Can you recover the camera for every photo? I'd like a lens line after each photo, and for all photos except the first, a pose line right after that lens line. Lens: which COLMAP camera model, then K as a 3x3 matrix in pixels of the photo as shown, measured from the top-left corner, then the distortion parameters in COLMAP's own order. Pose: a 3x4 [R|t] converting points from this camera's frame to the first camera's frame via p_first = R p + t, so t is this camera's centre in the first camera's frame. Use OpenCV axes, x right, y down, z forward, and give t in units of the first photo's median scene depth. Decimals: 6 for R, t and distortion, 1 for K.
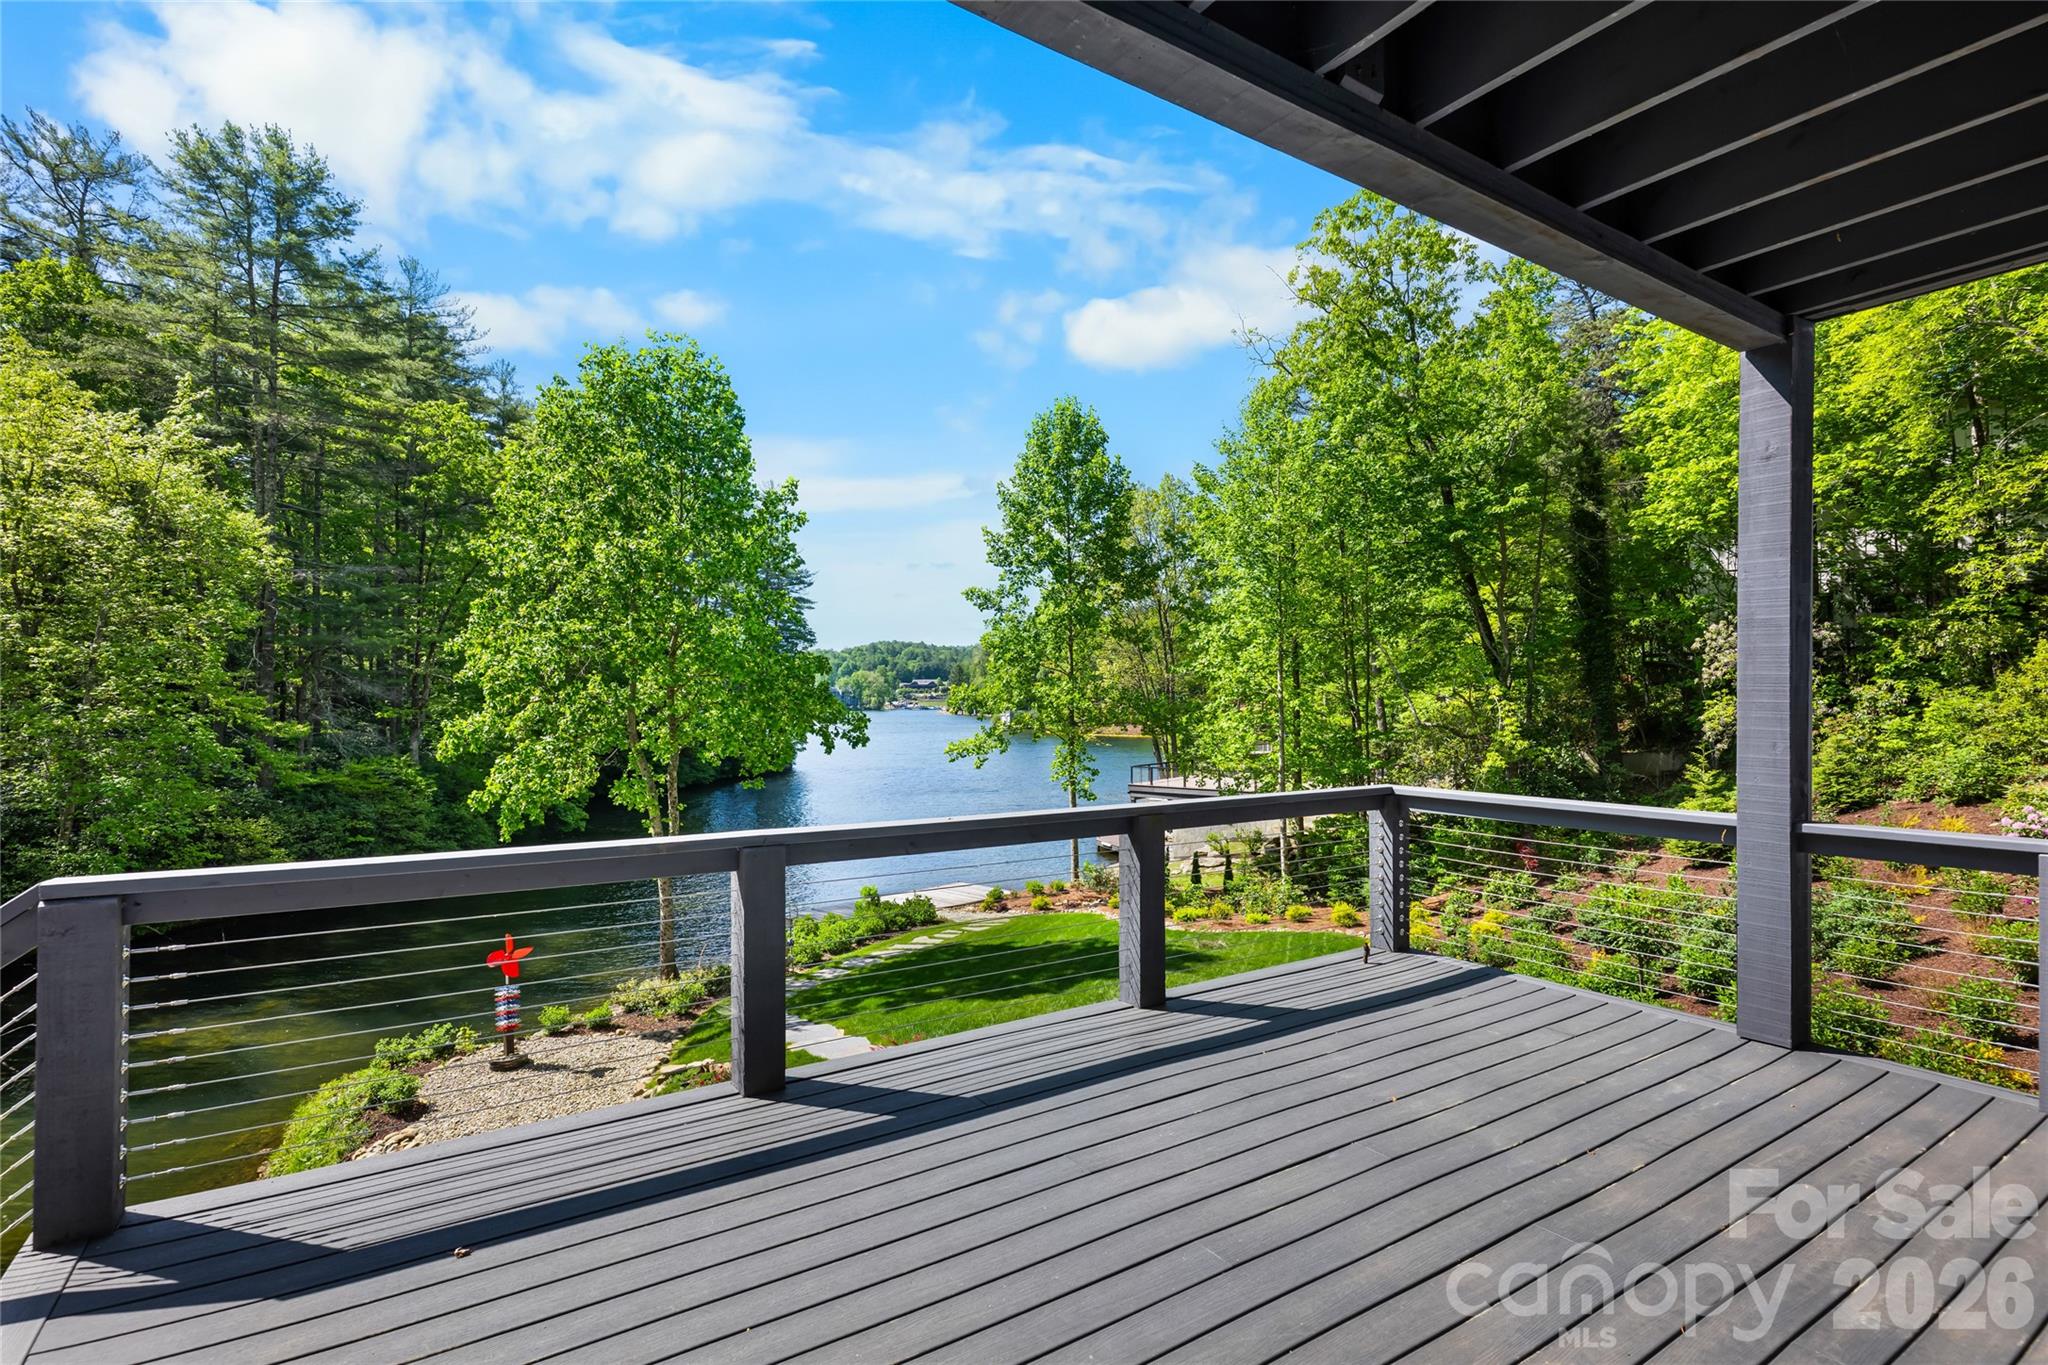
lens RADIAL K [[994.1, 0, 1016.1], [0, 994.1, 693.0], [0, 0, 1]] dist [0.001221, -0.001045]
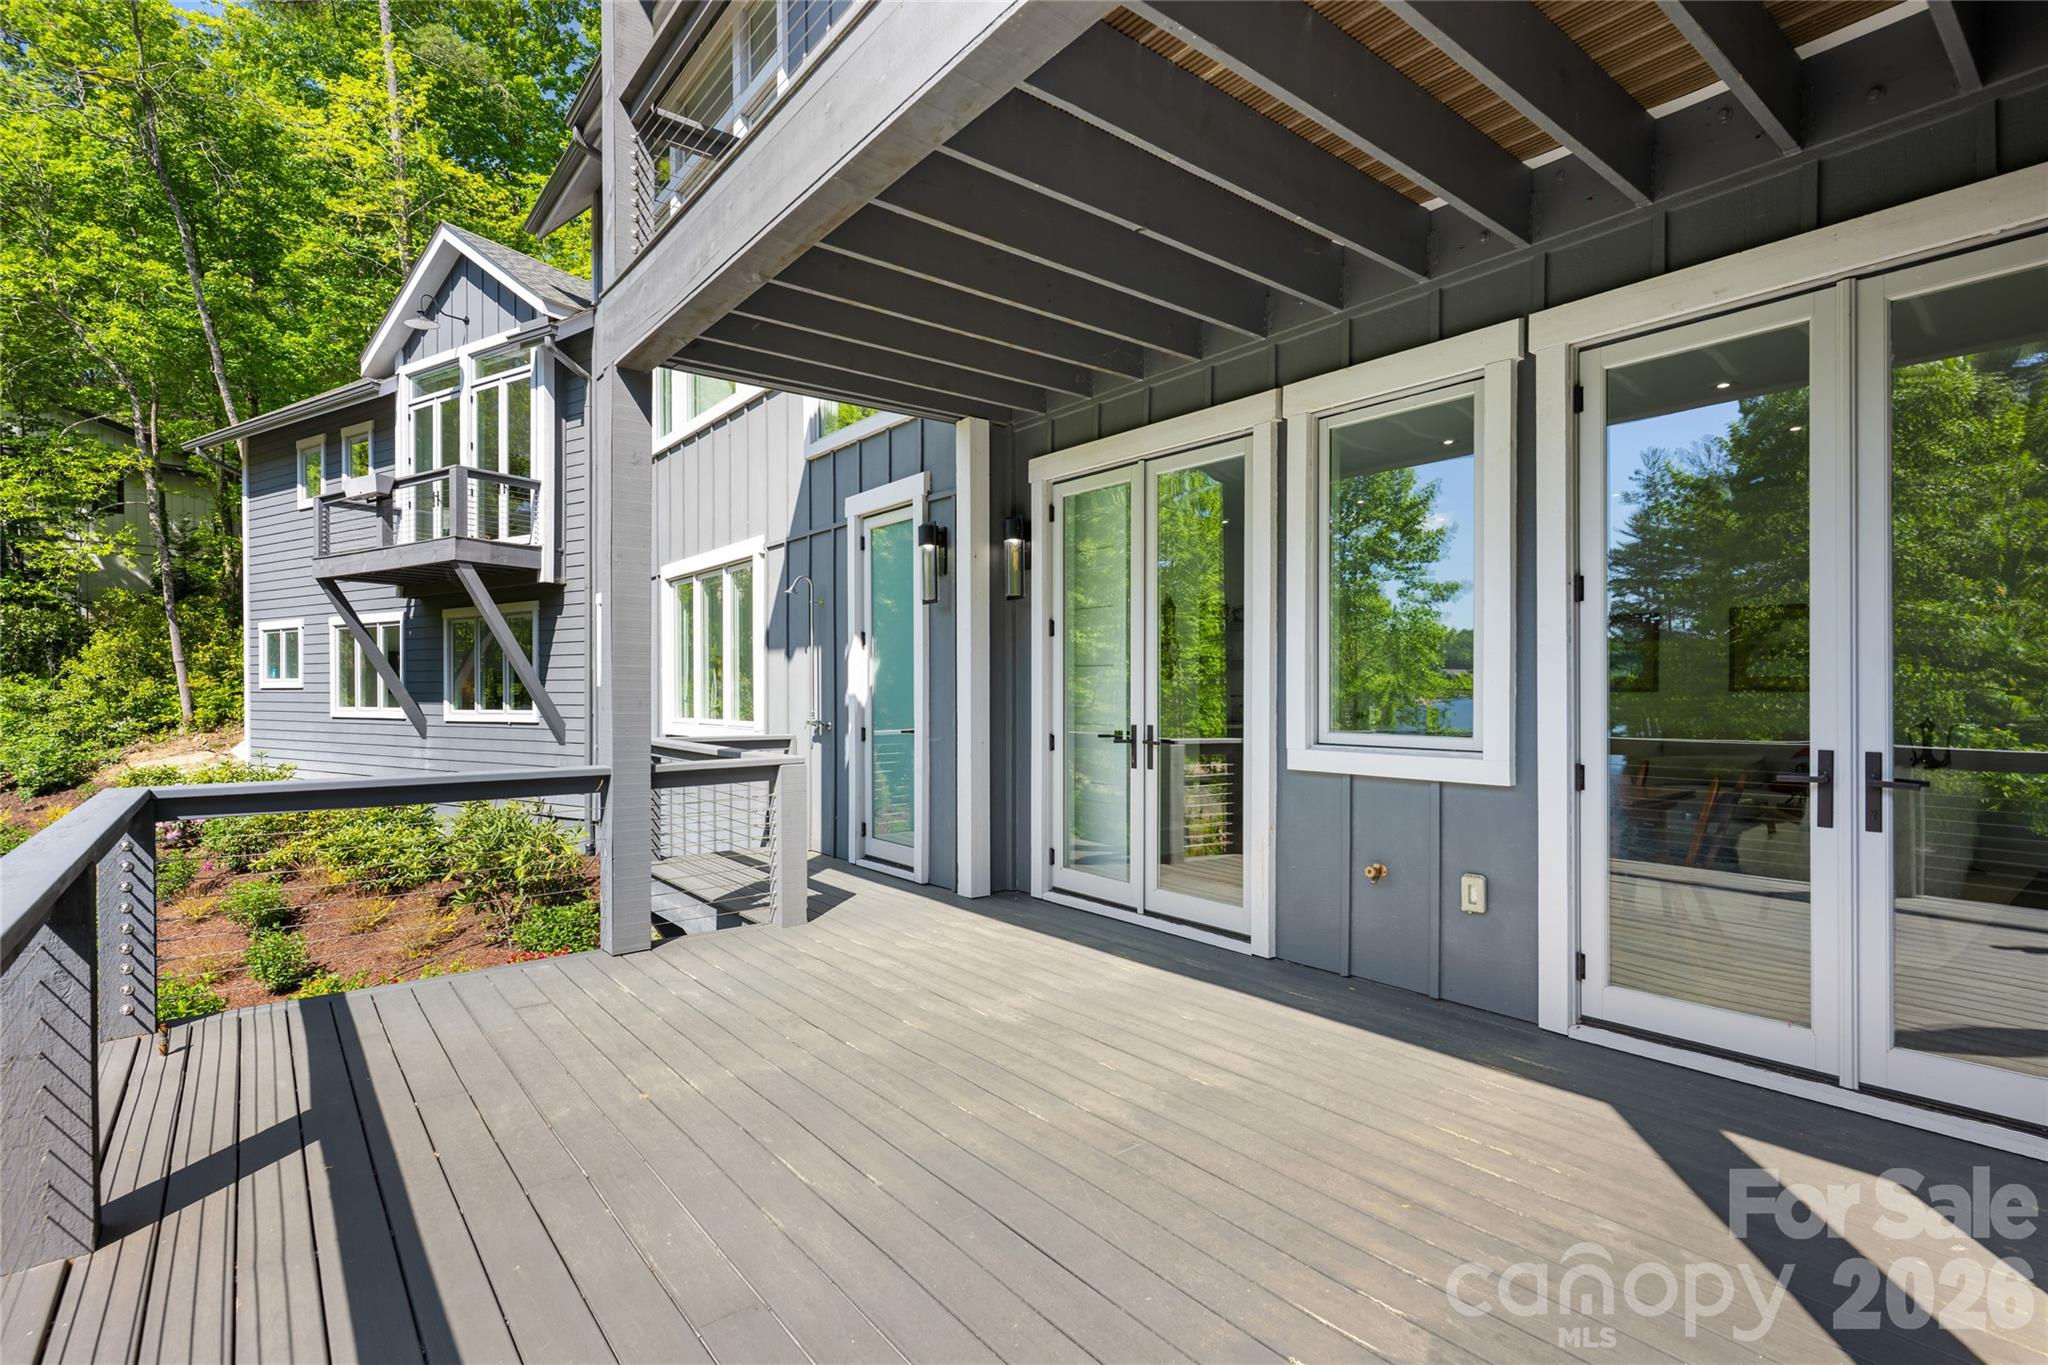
lens RADIAL K [[978.5, 0, 1024.0], [0, 978.5, 682.5], [0, 0, 1]] dist [-0.000747, 0.000745]
pose [[-0.097102, 0.004168, 0.995266, -0.264162], [-0.000303, 0.999991, -0.004218, 0.017378], [-0.995274, -0.000711, -0.097100, 0.360699]]
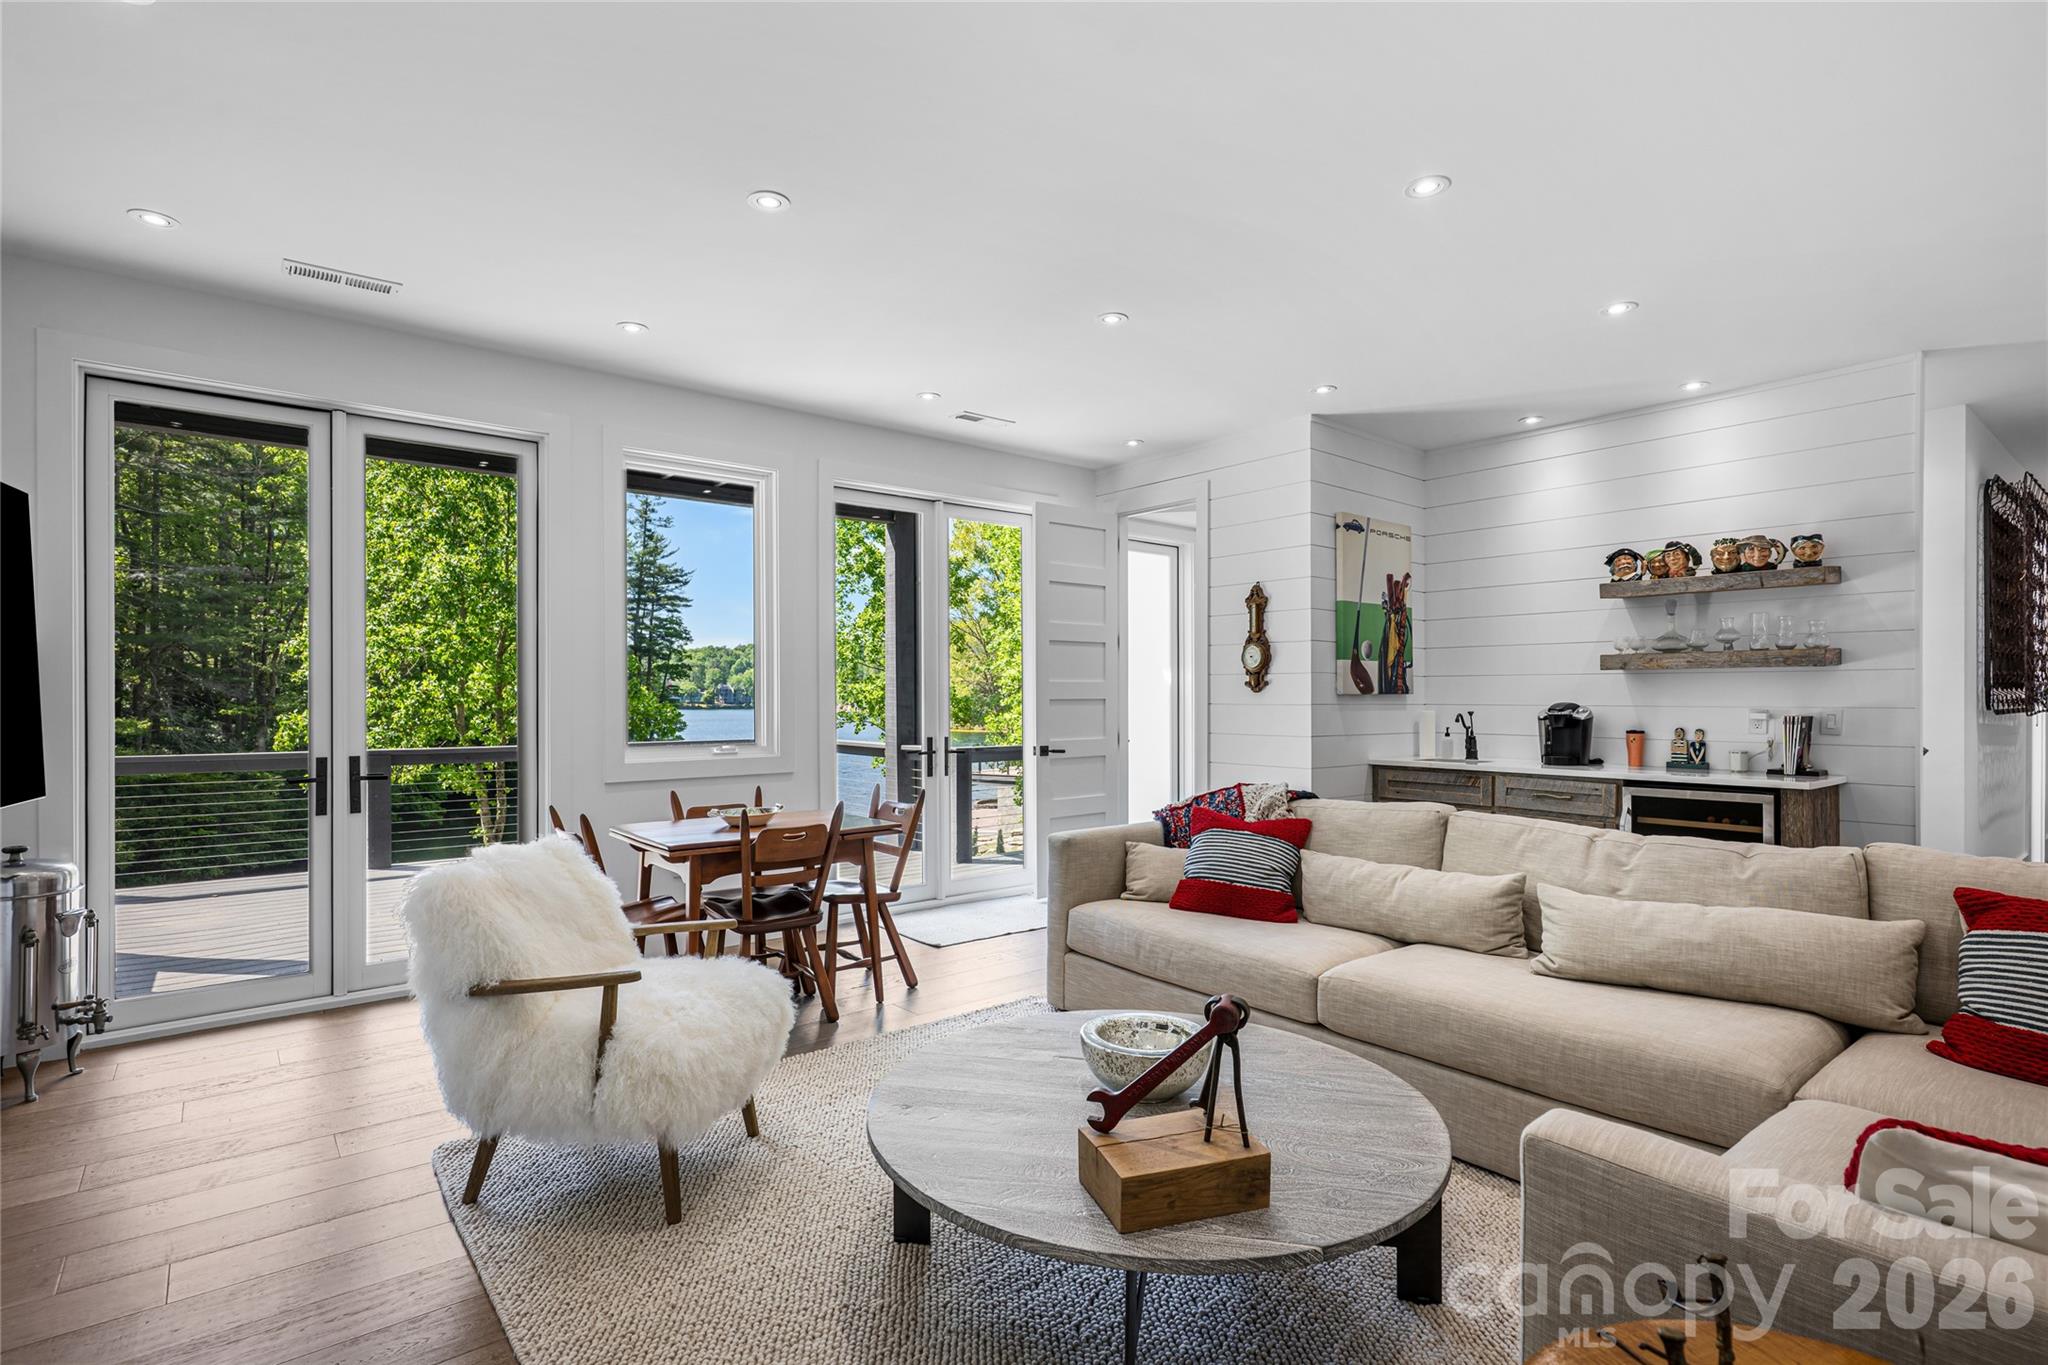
lens RADIAL K [[979.3, 0, 1027.4], [0, 979.3, 689.4], [0, 0, 1]] dist [-0.002015, -0.000382]
pose [[0.993442, -0.002267, 0.114316, 0.089277], [0.002272, 0.999997, 0.000082, 0.000868], [-0.114316, 0.000178, 0.993444, -0.125180]]
